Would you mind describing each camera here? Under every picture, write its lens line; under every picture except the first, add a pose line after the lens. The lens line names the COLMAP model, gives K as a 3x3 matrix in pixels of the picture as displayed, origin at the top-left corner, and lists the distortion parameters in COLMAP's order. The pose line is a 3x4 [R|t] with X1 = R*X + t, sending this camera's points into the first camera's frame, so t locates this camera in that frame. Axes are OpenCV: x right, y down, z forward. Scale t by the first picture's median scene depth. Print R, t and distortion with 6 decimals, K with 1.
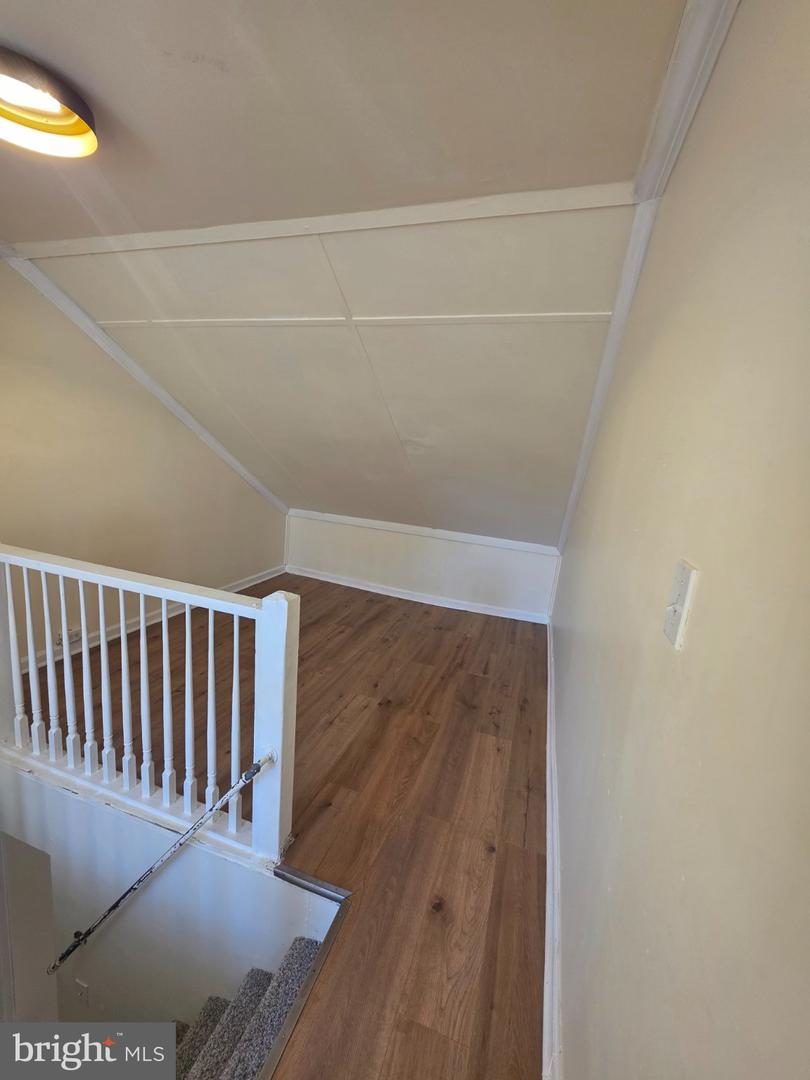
lens RADIAL K [[431.1, 0, 407.2], [0, 431.1, 538.9], [0, 0, 1]] dist [-0.000395, 0.000121]
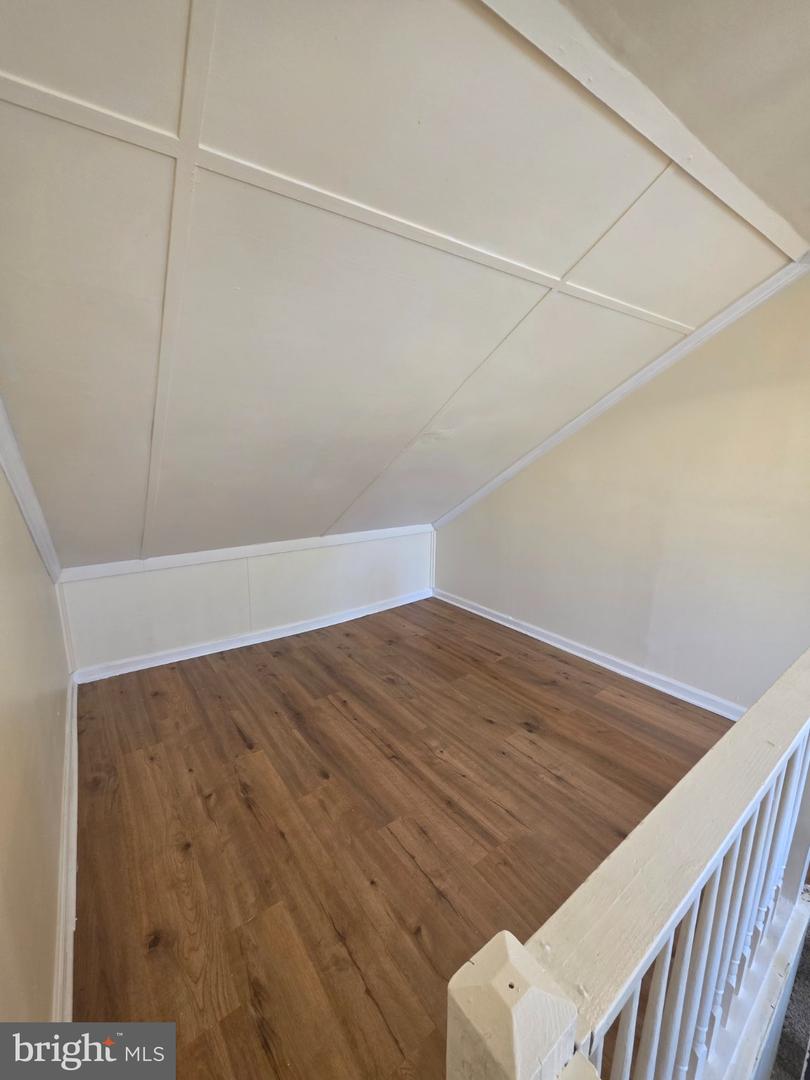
lens RADIAL K [[431.1, 0, 407.2], [0, 431.1, 538.9], [0, 0, 1]] dist [-0.000395, 0.000121]
pose [[0.574277, -0.255224, 0.777861, -0.587635], [0.202479, 0.964922, 0.167115, -0.150015], [-0.793227, 0.061530, 0.605810, 0.462433]]
